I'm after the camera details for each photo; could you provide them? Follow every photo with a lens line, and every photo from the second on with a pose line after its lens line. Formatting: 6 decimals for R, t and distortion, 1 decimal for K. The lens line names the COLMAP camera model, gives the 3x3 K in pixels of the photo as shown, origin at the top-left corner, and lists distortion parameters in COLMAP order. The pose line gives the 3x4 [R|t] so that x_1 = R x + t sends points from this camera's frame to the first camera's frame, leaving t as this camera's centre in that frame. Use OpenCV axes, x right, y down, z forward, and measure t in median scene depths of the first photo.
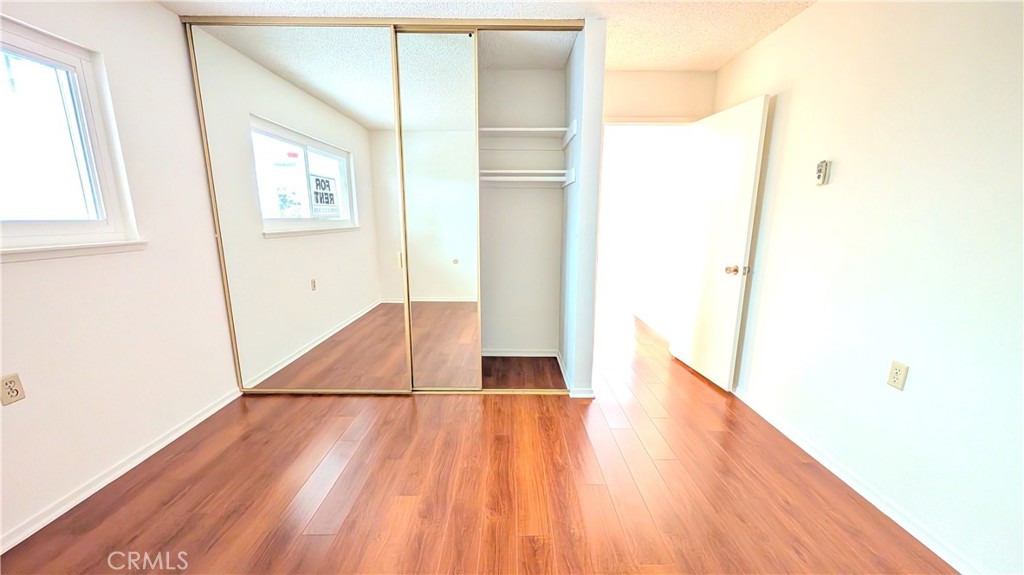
lens RADIAL K [[372.2, 0, 512.4], [0, 372.2, 289.9], [0, 0, 1]] dist [-0.000643, -0.000061]
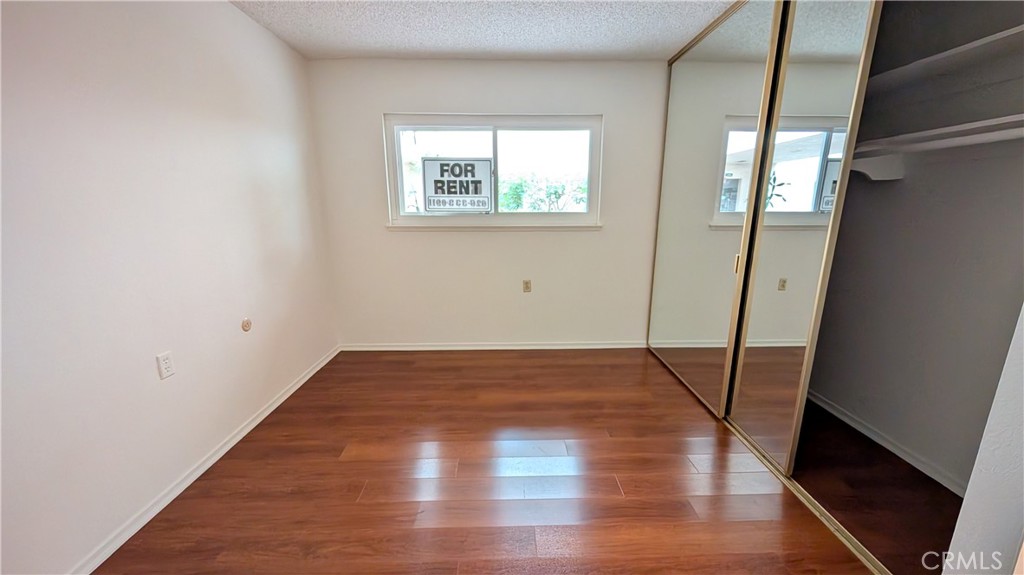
lens RADIAL K [[372.2, 0, 512.3], [0, 372.2, 292.6], [0, 0, 1]] dist [-0.000643, -0.000061]
pose [[0.013889, 0.227393, -0.973704, 0.485310], [-0.186715, 0.957259, 0.220890, -0.101908], [0.982316, 0.178737, 0.055753, 0.426189]]
